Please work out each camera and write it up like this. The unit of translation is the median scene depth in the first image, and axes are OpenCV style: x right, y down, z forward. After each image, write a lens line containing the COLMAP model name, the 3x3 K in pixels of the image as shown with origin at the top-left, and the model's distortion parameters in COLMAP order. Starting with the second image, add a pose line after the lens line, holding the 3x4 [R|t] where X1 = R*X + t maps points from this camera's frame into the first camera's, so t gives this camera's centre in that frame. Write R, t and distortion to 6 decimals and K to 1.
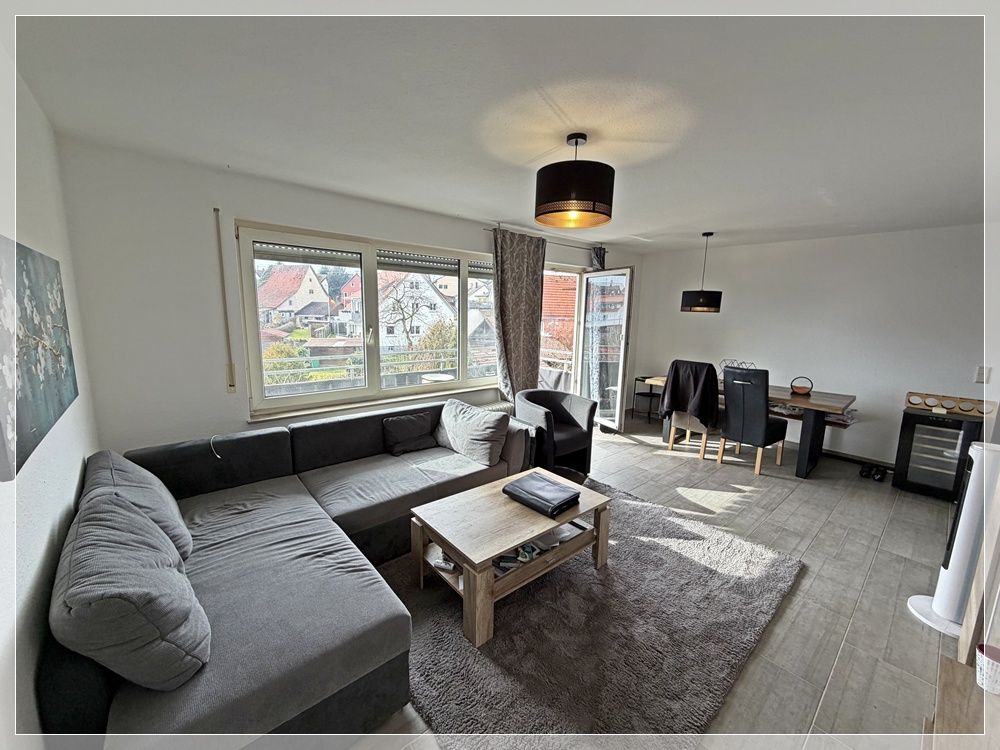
lens RADIAL K [[399.2, 0, 496.2], [0, 399.2, 375.6], [0, 0, 1]] dist [-0.001628, -0.000061]
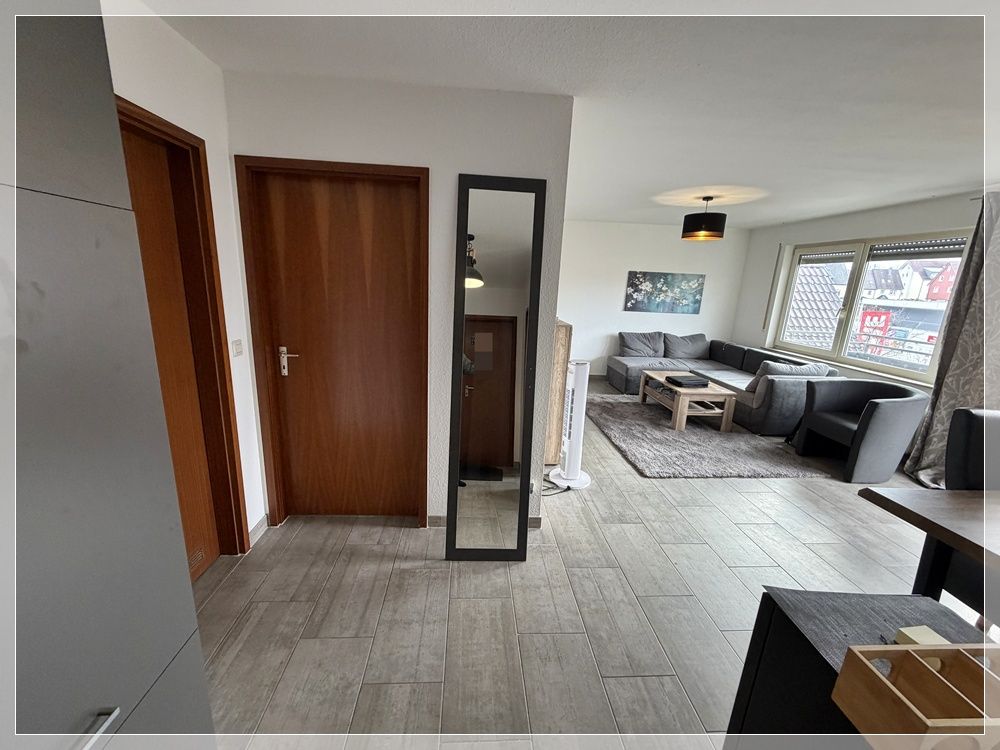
lens RADIAL K [[399.2, 0, 497.5], [0, 399.2, 374.2], [0, 0, 1]] dist [-0.001628, -0.000061]
pose [[-0.605100, 0.140012, -0.783742, 1.259446], [-0.188251, 0.931338, 0.311722, -0.088957], [0.773573, 0.336163, -0.537195, 0.758459]]
